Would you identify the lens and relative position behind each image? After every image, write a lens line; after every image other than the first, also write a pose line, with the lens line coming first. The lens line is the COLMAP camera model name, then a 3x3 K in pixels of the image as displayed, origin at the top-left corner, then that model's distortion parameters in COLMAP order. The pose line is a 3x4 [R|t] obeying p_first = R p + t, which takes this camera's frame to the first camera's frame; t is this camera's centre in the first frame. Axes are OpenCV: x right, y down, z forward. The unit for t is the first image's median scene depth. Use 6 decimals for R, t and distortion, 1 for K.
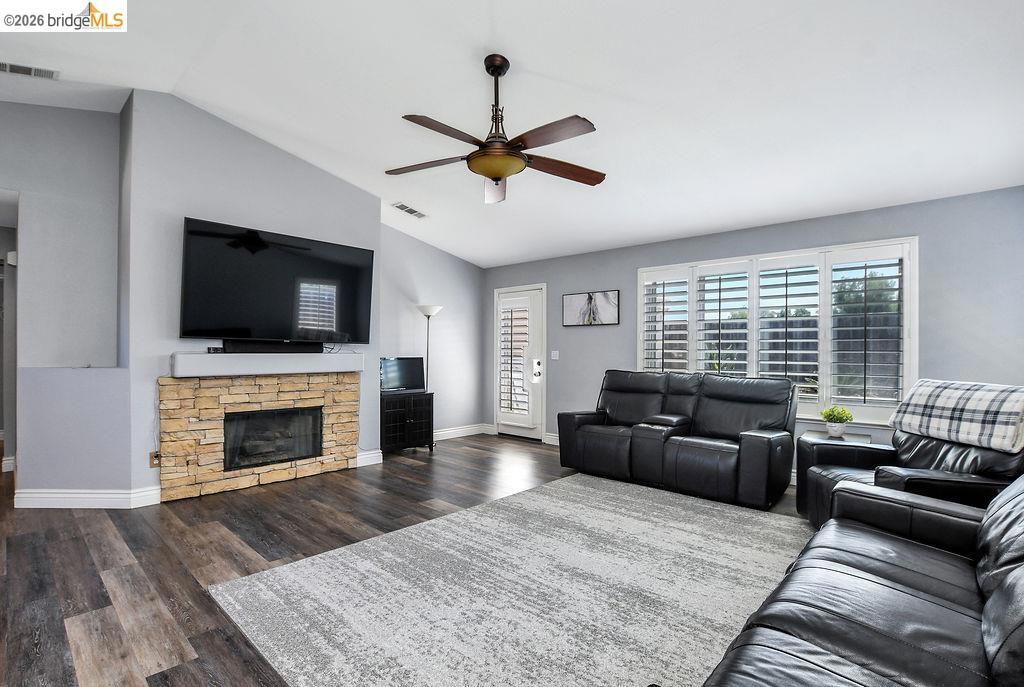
lens RADIAL K [[489.0, 0, 503.4], [0, 489.0, 350.2], [0, 0, 1]] dist [-0.035828, 0.006553]
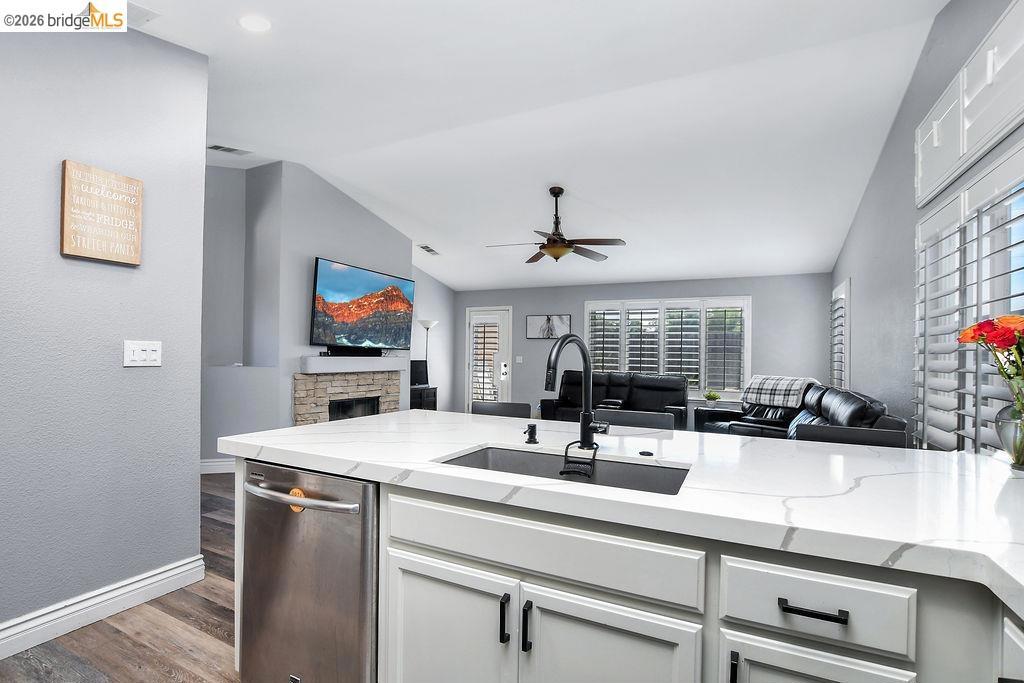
lens RADIAL K [[486.9, 0, 502.8], [0, 486.9, 350.1], [0, 0, 1]] dist [-0.007997, -0.000020]
pose [[0.957430, 0.016514, 0.288194, -0.565302], [-0.014686, 0.999856, -0.008504, -0.007120], [-0.288293, 0.003910, 0.957534, -0.491274]]
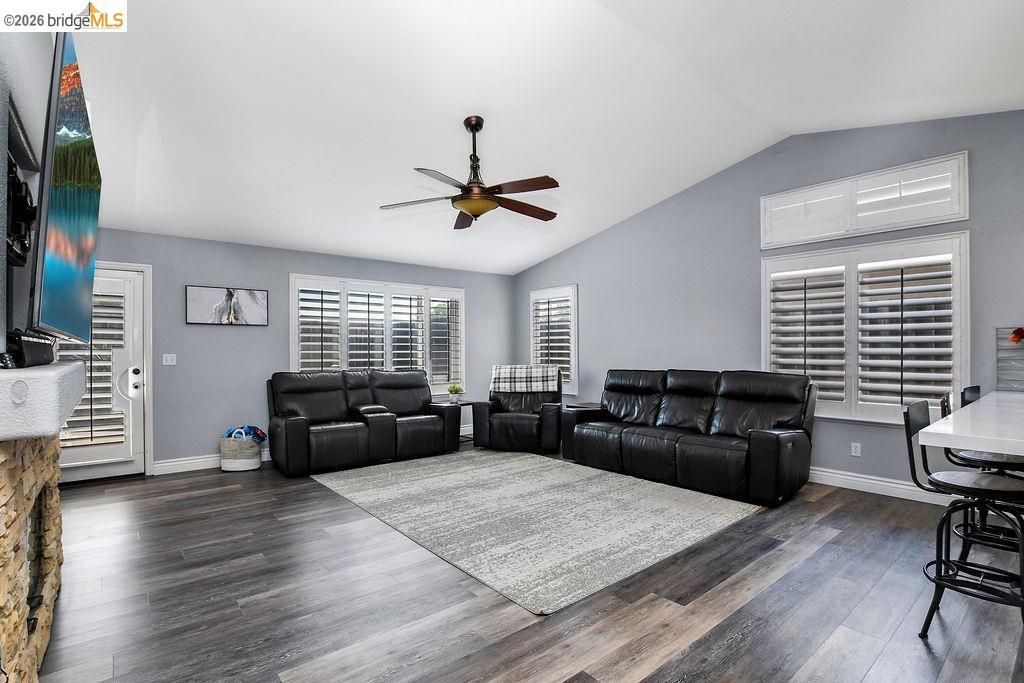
lens RADIAL K [[489.0, 0, 503.4], [0, 489.0, 348.2], [0, 0, 1]] dist [-0.035828, 0.006553]
pose [[0.124454, 0.000186, 0.992225, -1.020064], [0.005548, 0.999984, -0.000884, -0.007786], [-0.992210, 0.005615, 0.124451, 0.634621]]
